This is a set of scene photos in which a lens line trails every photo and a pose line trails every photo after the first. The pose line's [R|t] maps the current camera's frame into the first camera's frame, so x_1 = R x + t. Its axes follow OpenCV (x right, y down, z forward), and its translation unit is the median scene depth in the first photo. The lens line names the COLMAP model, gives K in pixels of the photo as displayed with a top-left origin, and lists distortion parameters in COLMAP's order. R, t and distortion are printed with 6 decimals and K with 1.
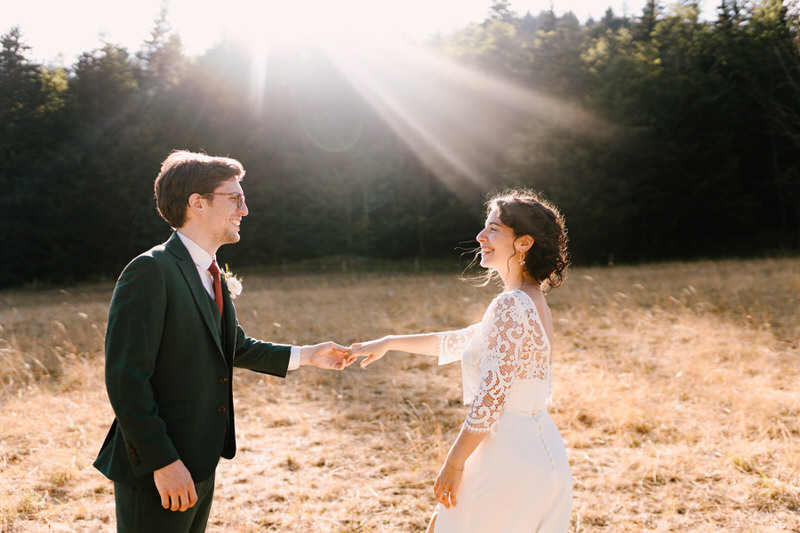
lens RADIAL K [[788.2, 0, 400.0], [0, 788.2, 266.5], [0, 0, 1]] dist [0.007390, 0.023405]
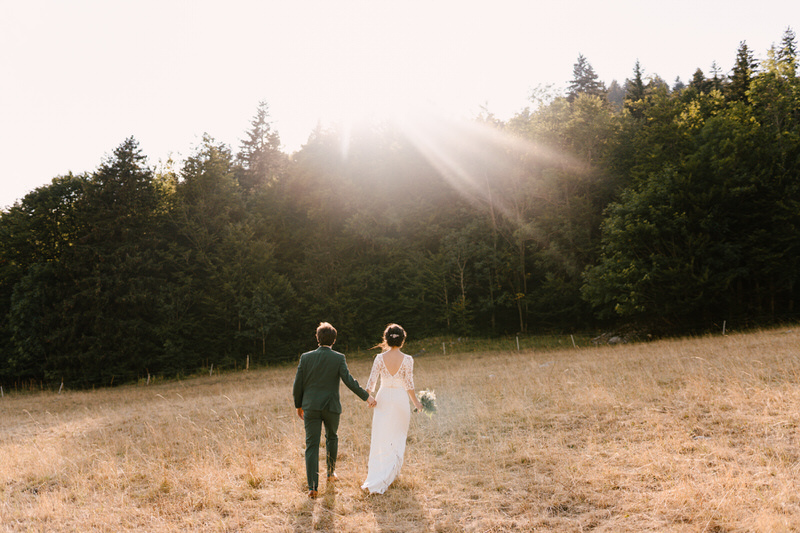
lens RADIAL K [[782.0, 0, 400.0], [0, 782.0, 266.5], [0, 0, 1]] dist [0.005099, 0.017088]
pose [[0.990482, -0.061339, -0.123219, 0.001937], [0.048544, 0.993363, -0.104279, -0.001664], [0.128797, 0.097305, 0.986886, 0.011027]]
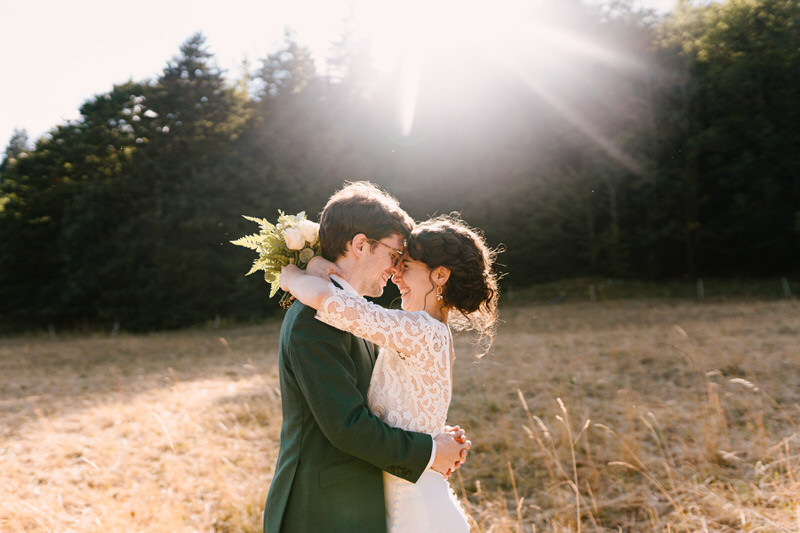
lens RADIAL K [[816.8, 0, 400.0], [0, 816.8, 266.5], [0, 0, 1]] dist [-0.020205, 0.027067]
pose [[0.970767, -0.033000, -0.237744, -0.059926], [0.025763, 0.999107, -0.033482, -0.003194], [0.238637, 0.026379, 0.970751, 0.191660]]
